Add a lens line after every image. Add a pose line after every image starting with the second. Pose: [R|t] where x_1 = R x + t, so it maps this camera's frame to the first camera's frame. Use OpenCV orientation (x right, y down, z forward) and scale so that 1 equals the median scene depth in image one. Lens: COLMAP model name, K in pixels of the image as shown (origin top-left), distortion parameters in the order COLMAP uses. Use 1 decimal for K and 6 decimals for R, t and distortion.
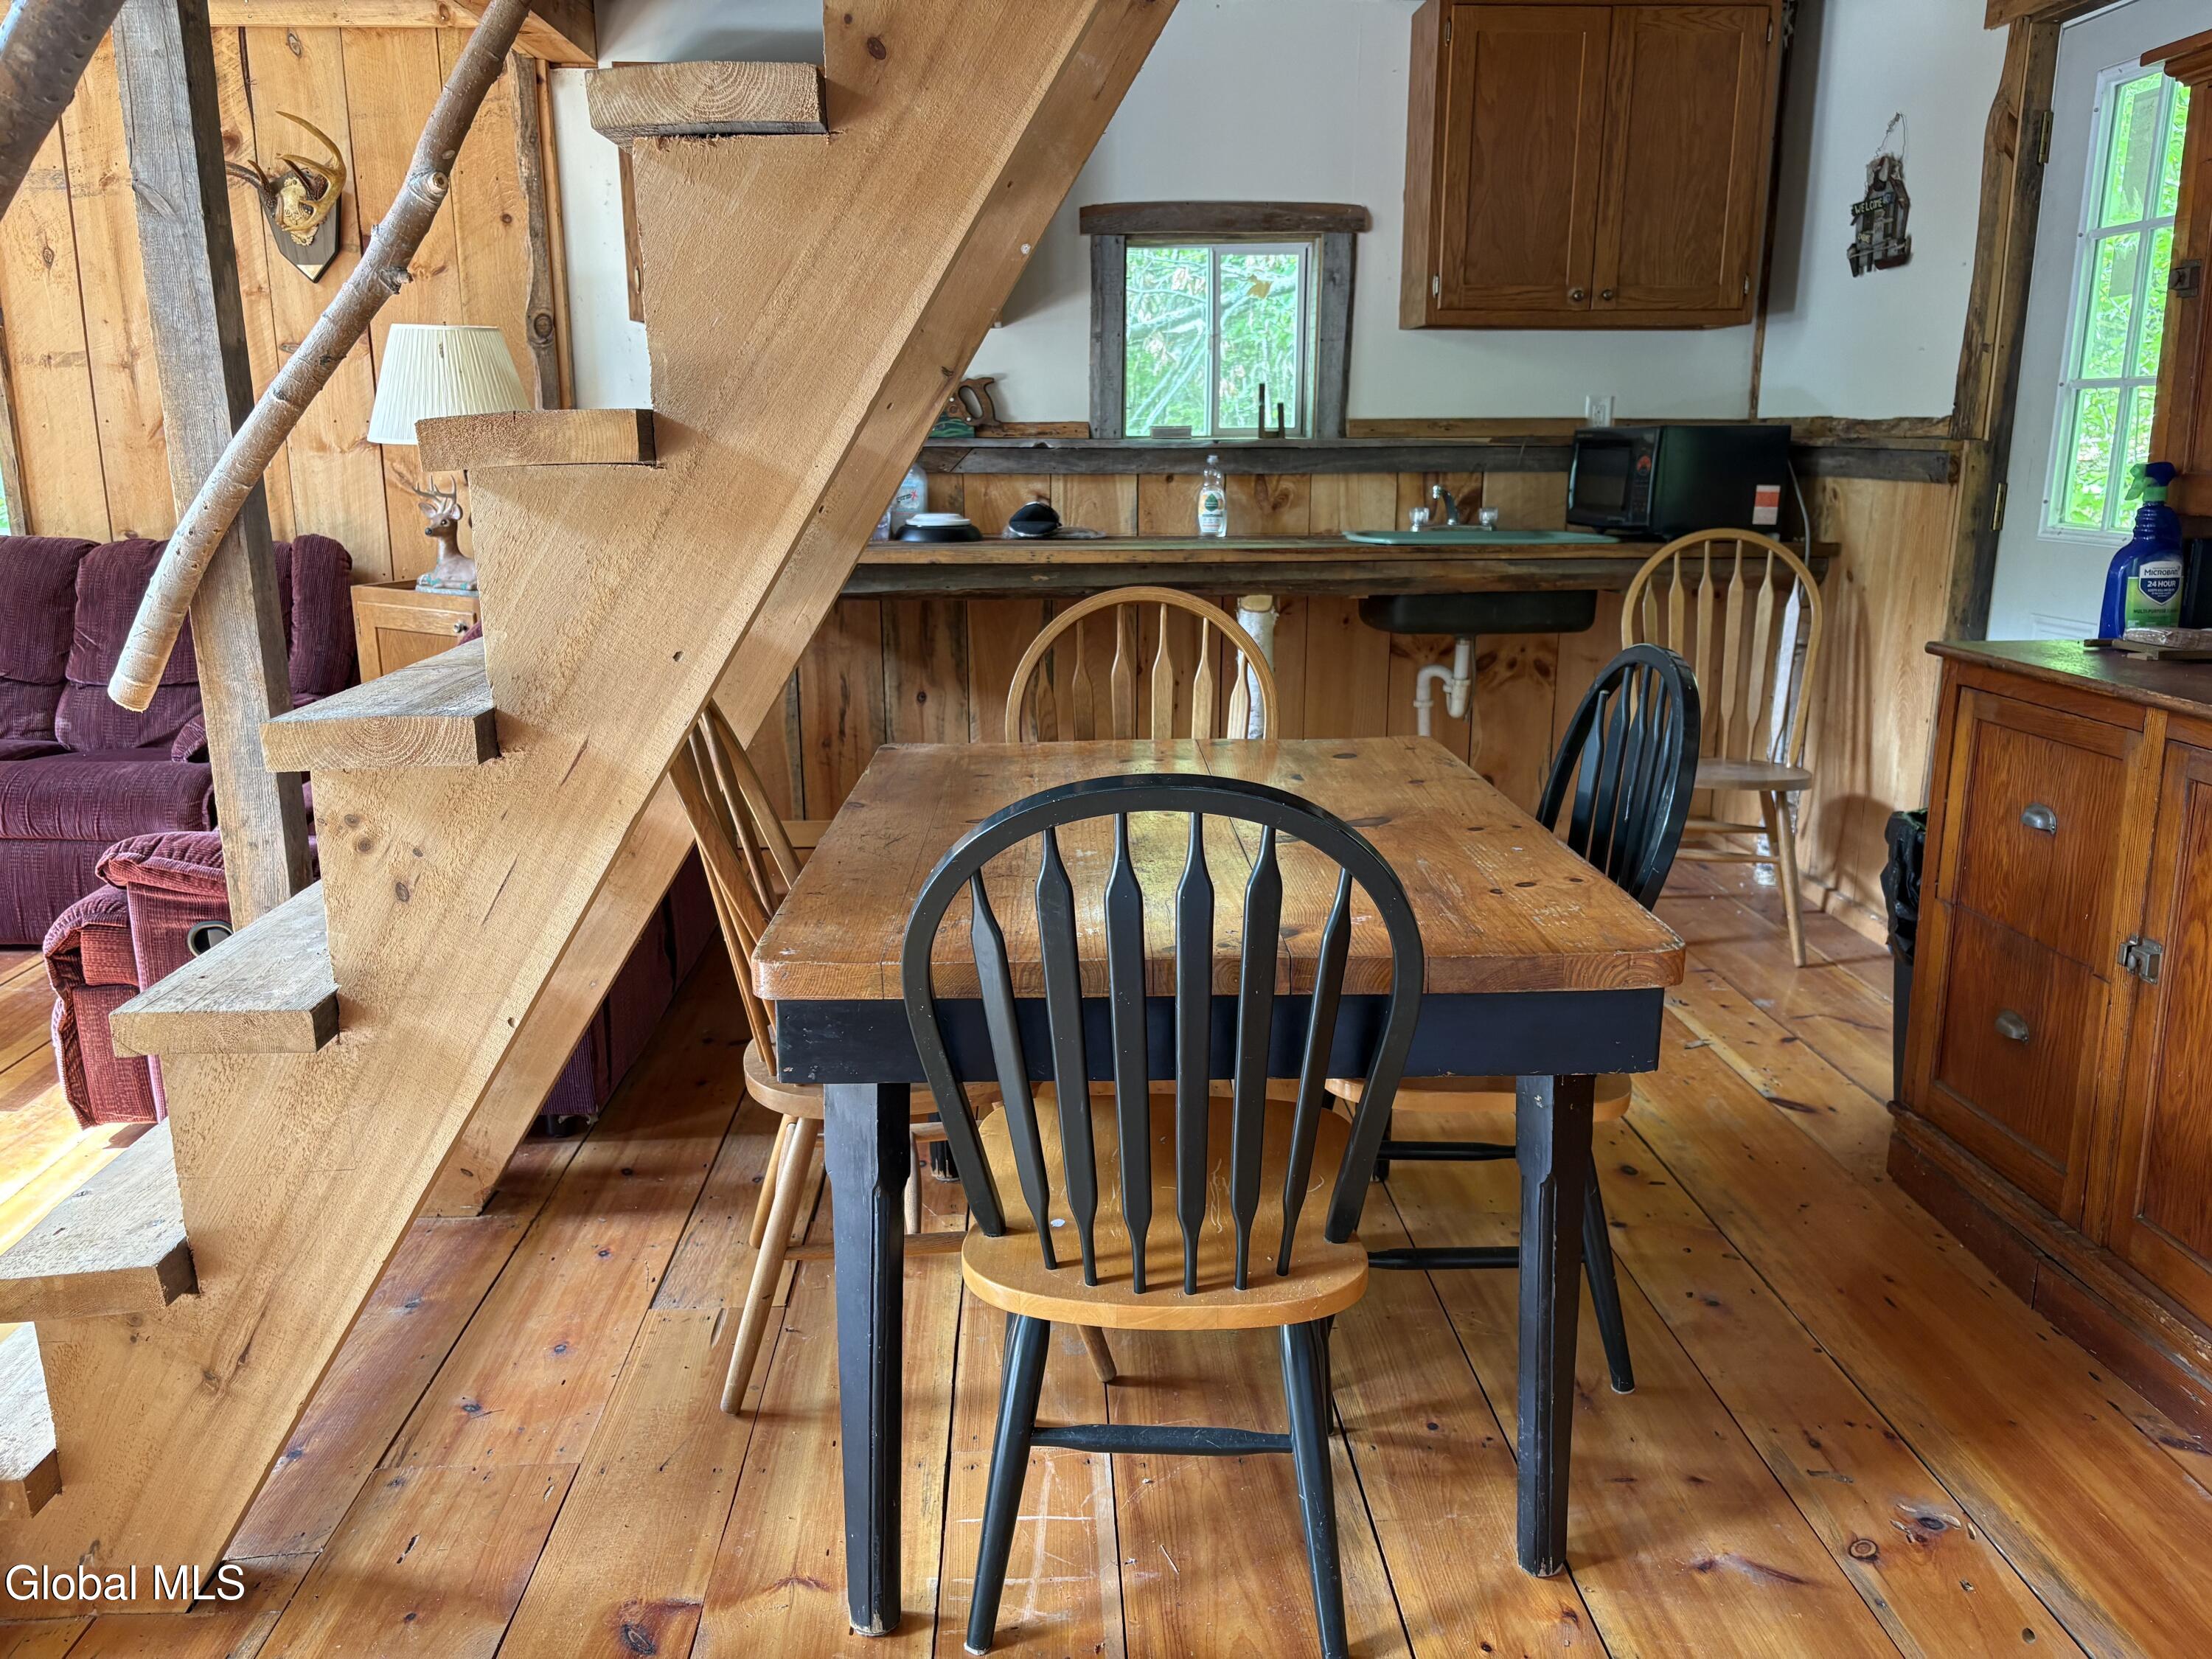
lens RADIAL K [[1669.1, 0, 1095.6], [0, 1669.1, 838.6], [0, 0, 1]] dist [0.039262, -0.043817]
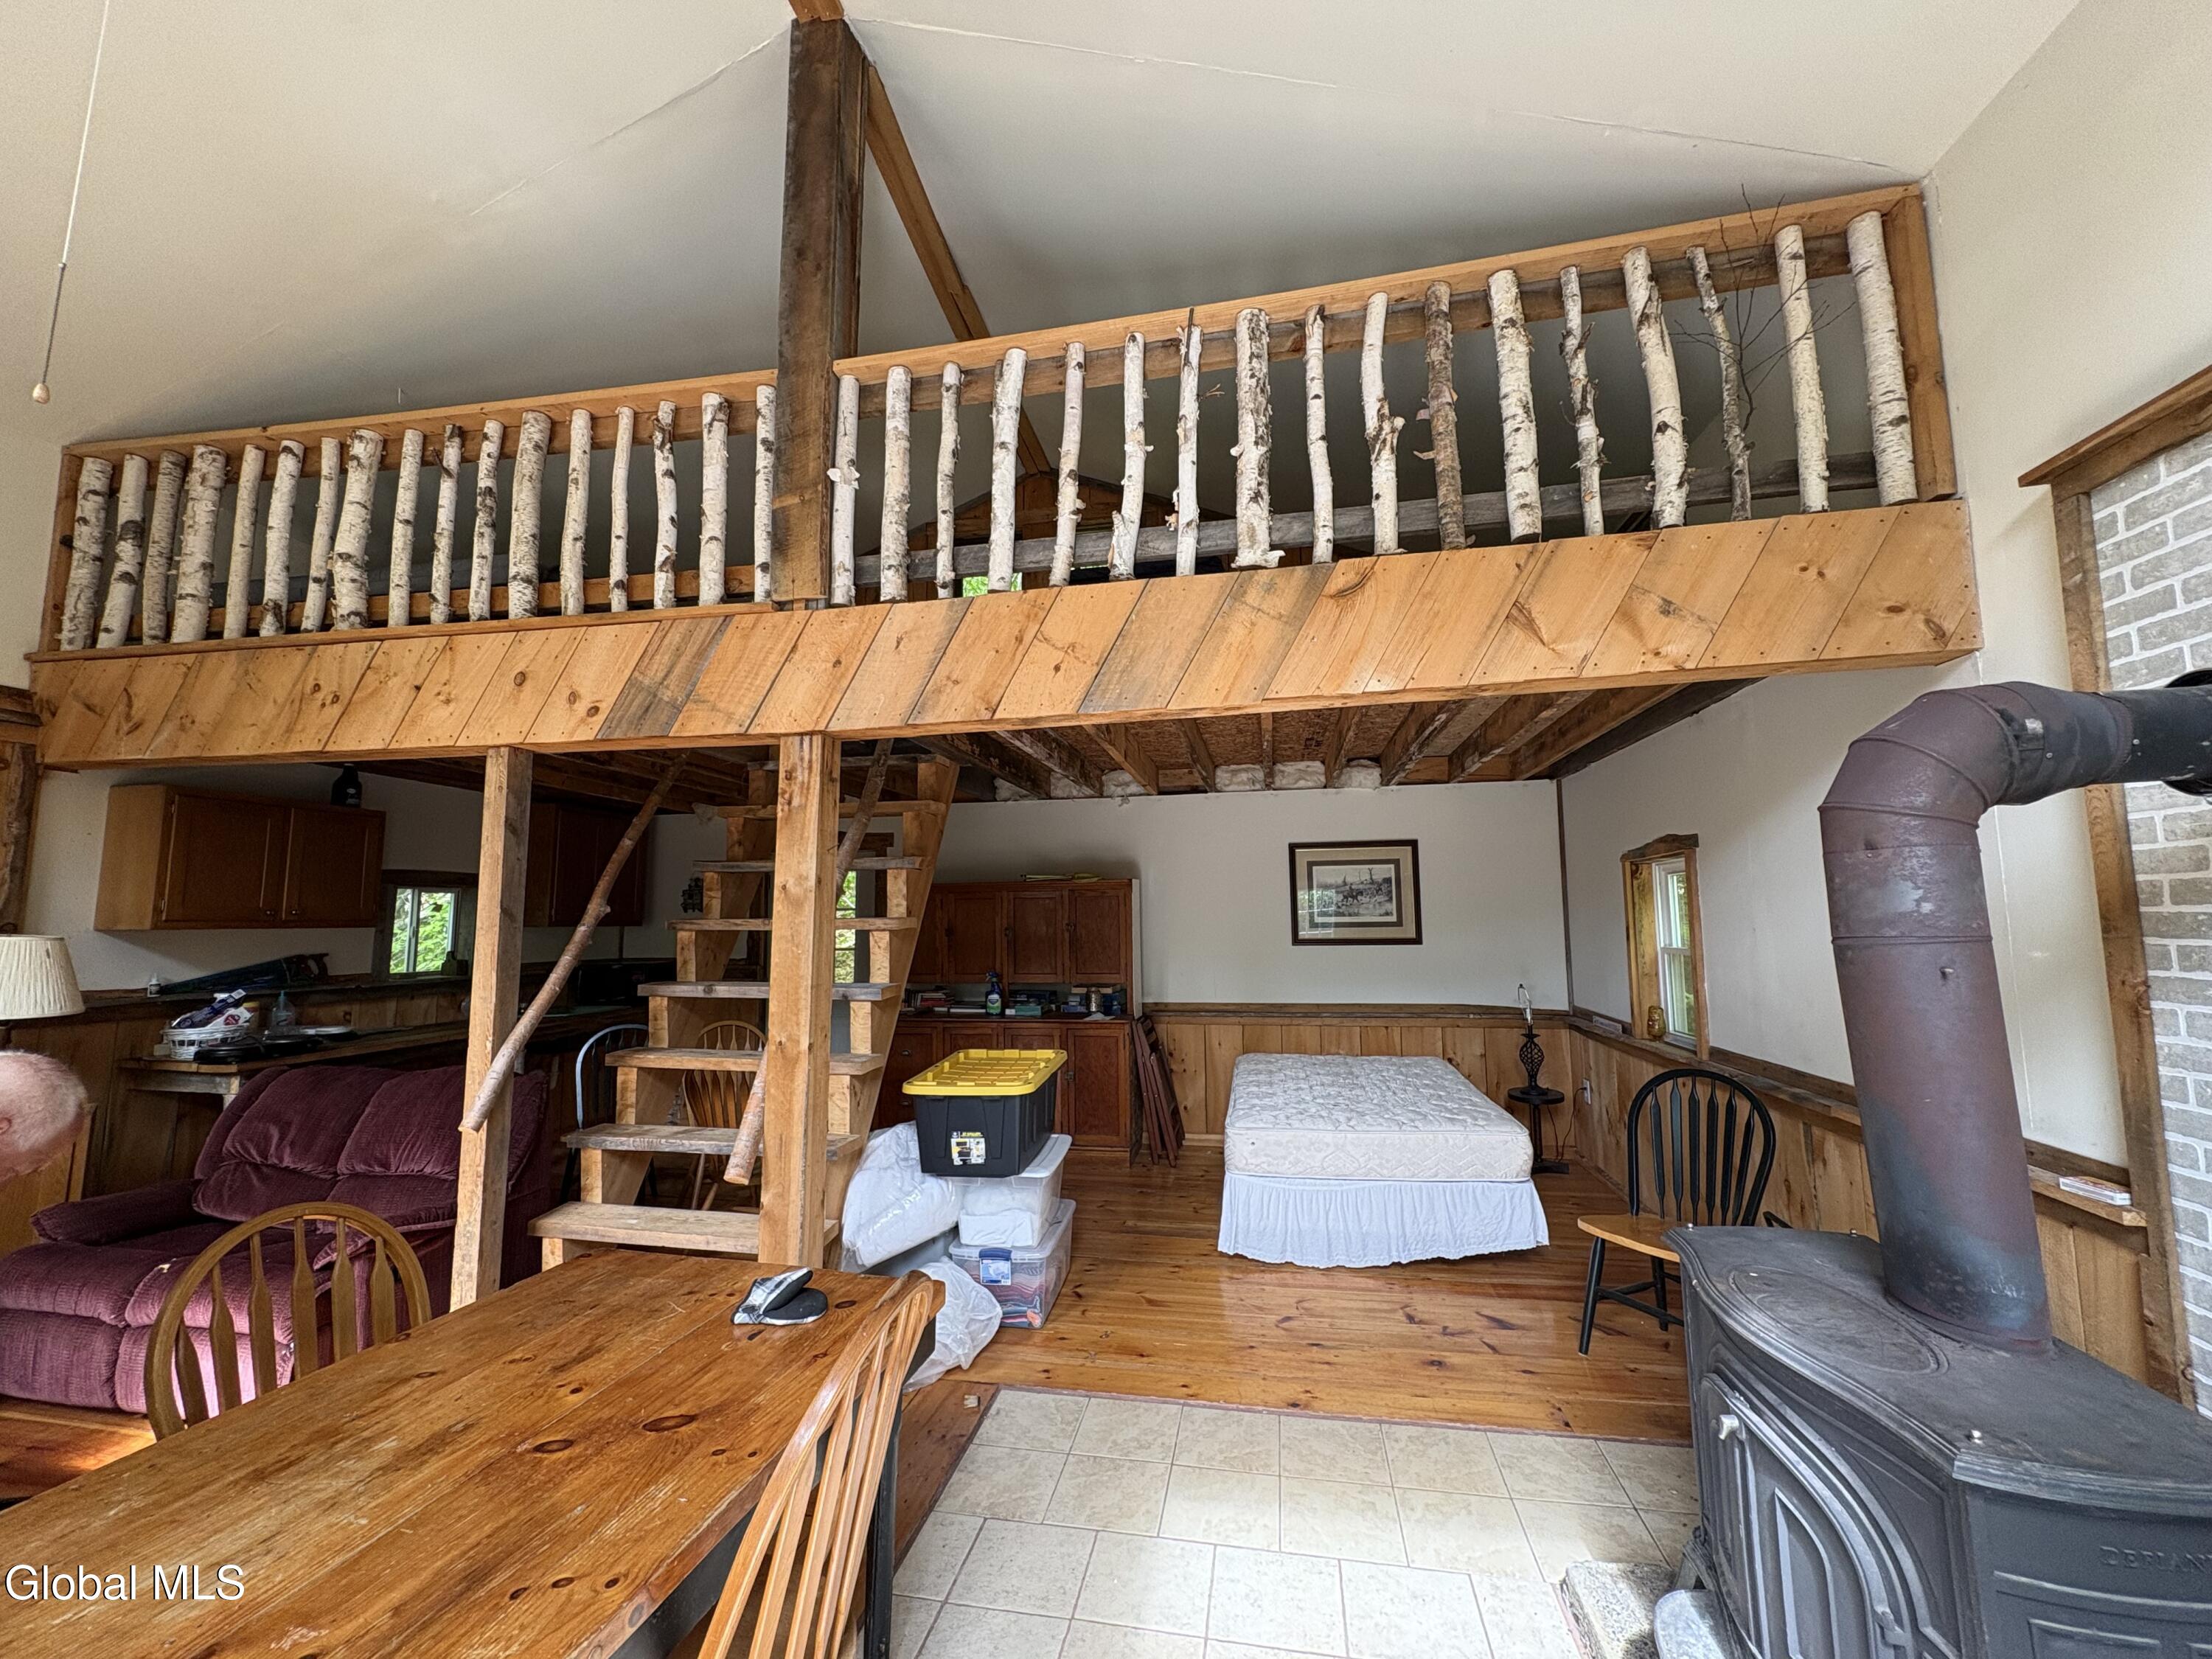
lens RADIAL K [[879.4, 0, 1107.7], [0, 879.4, 829.2], [0, 0, 1]] dist [0.000515, -0.000135]
pose [[0.226867, 0.100347, 0.968742, -0.884643], [0.237692, 0.958895, -0.154992, -0.049750], [-0.944475, 0.265425, 0.193690, -0.061210]]
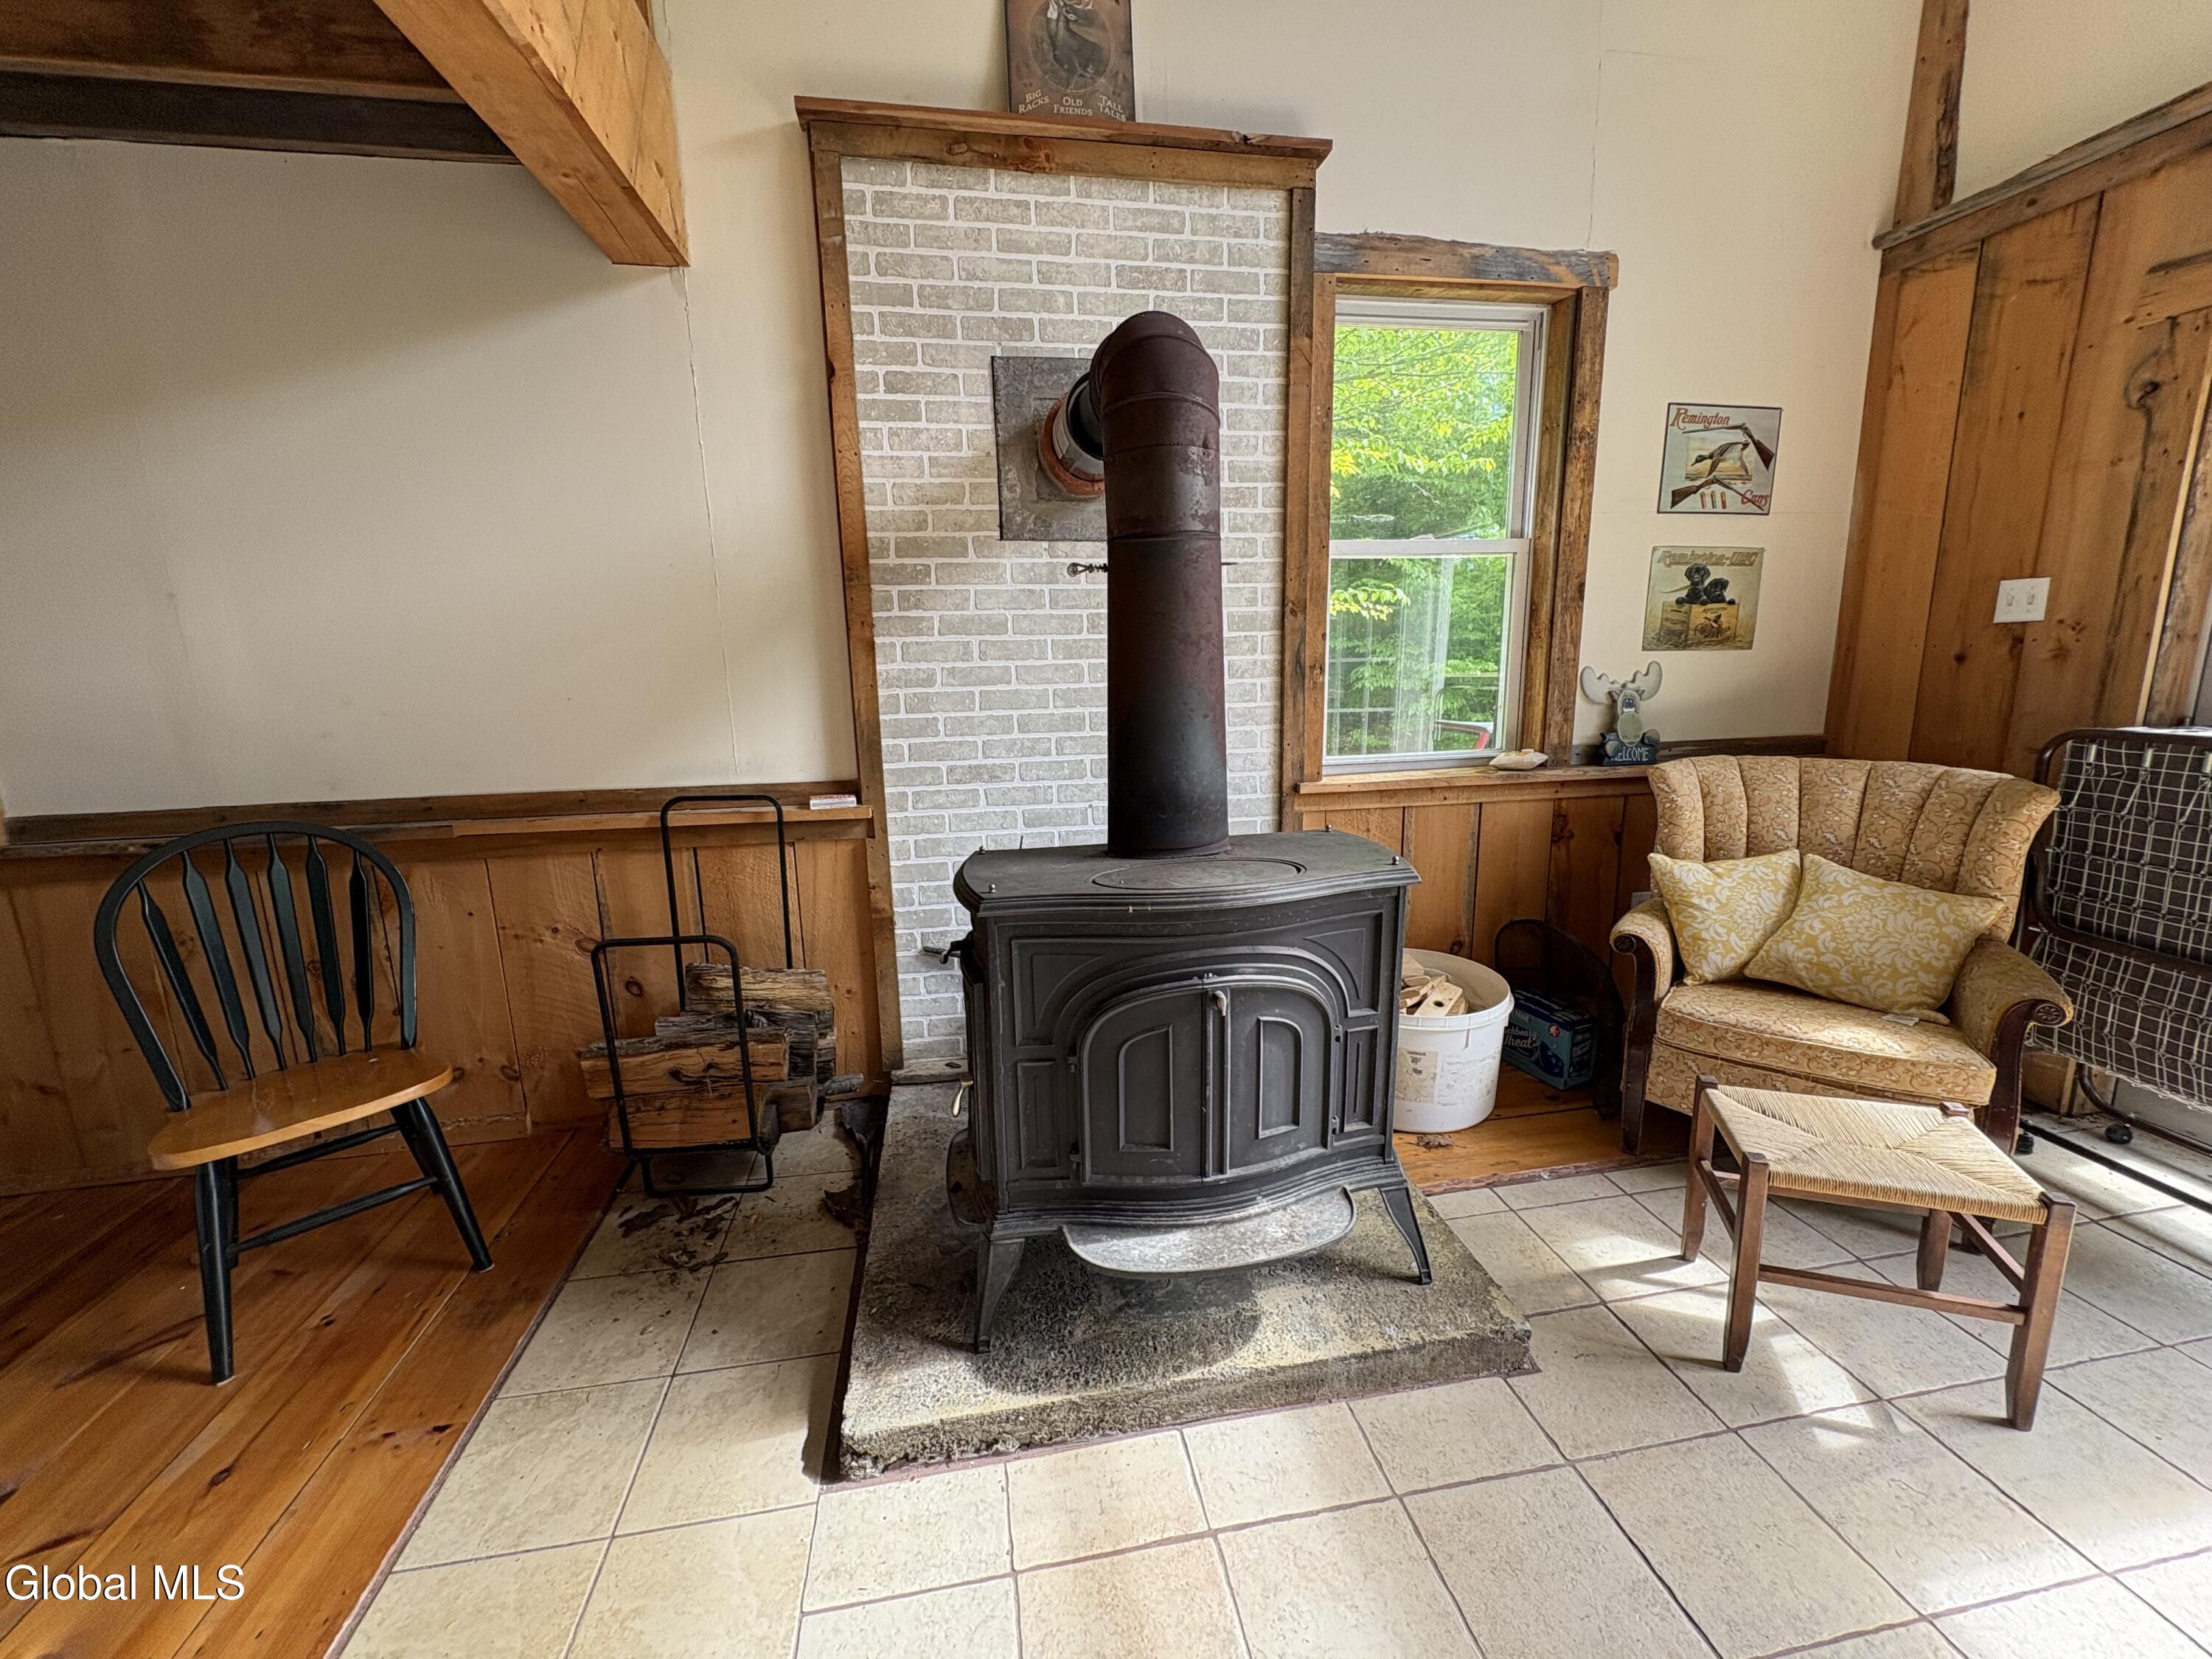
lens RADIAL K [[879.4, 0, 1105.9], [0, 879.4, 830.6], [0, 0, 1]] dist [0.000515, -0.000135]
pose [[-0.990652, 0.052909, -0.125738, -0.427410], [-0.005377, 0.905862, 0.423540, -0.036602], [0.136310, 0.420256, -0.897109, 0.107640]]
